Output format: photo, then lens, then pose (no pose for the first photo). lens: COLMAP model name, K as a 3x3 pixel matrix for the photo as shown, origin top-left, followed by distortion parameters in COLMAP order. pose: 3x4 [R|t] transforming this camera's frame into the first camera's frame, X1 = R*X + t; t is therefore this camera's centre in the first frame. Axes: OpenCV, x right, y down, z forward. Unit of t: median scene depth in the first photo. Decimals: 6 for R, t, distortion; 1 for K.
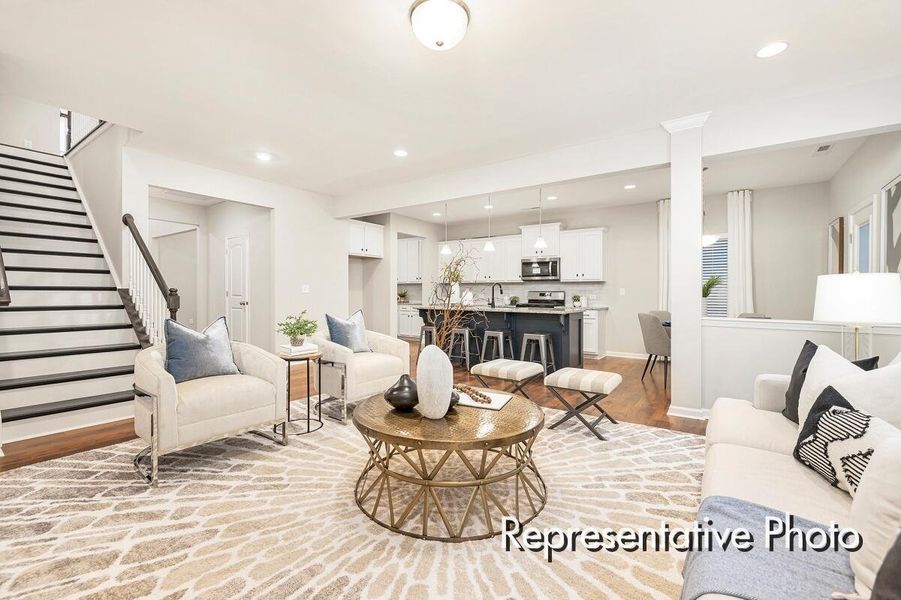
lens RADIAL K [[426.6, 0, 448.8], [0, 426.6, 299.6], [0, 0, 1]] dist [-0.002540, -0.001335]
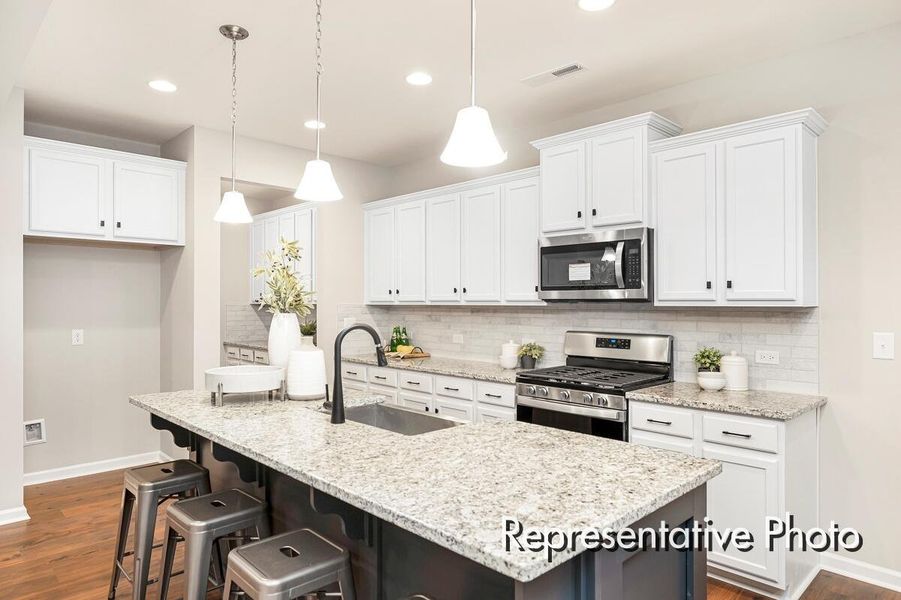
lens RADIAL K [[537.2, 0, 476.4], [0, 537.2, 303.1], [0, 0, 1]] dist [-0.013513, 0.000467]
pose [[0.984396, -0.006164, -0.175861, 0.198902], [0.004455, 0.999939, -0.010108, -0.039822], [0.175913, 0.009167, 0.984363, 0.582020]]
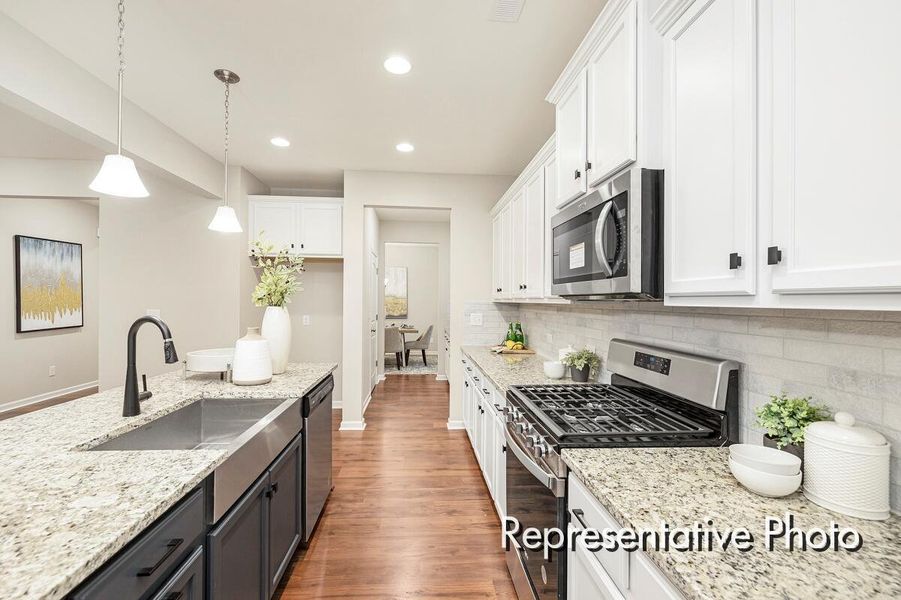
lens RADIAL K [[388.8, 0, 447.0], [0, 388.8, 304.1], [0, 0, 1]] dist [-0.003711, -0.000439]
pose [[0.628105, 0.007421, -0.778093, 0.321938], [-0.013786, 0.999904, -0.001591, -0.040366], [0.778007, 0.011726, 0.628146, 0.812622]]
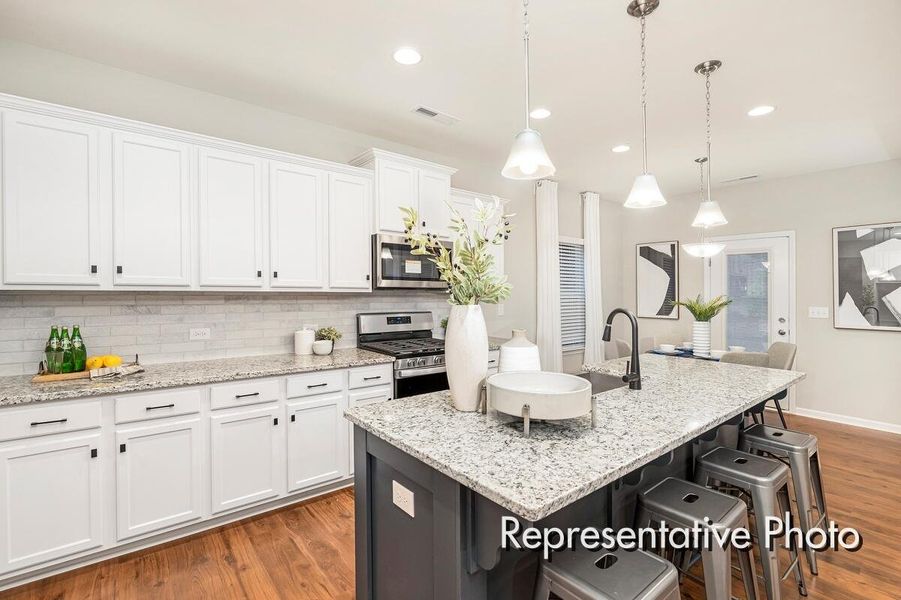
lens RADIAL K [[426.6, 0, 452.4], [0, 426.6, 293.4], [0, 0, 1]] dist [-0.002540, -0.001335]
pose [[0.273833, -0.006671, 0.961754, -0.192694], [-0.000601, 0.999975, 0.007107, -0.043810], [-0.961777, -0.002524, 0.273822, 0.844583]]
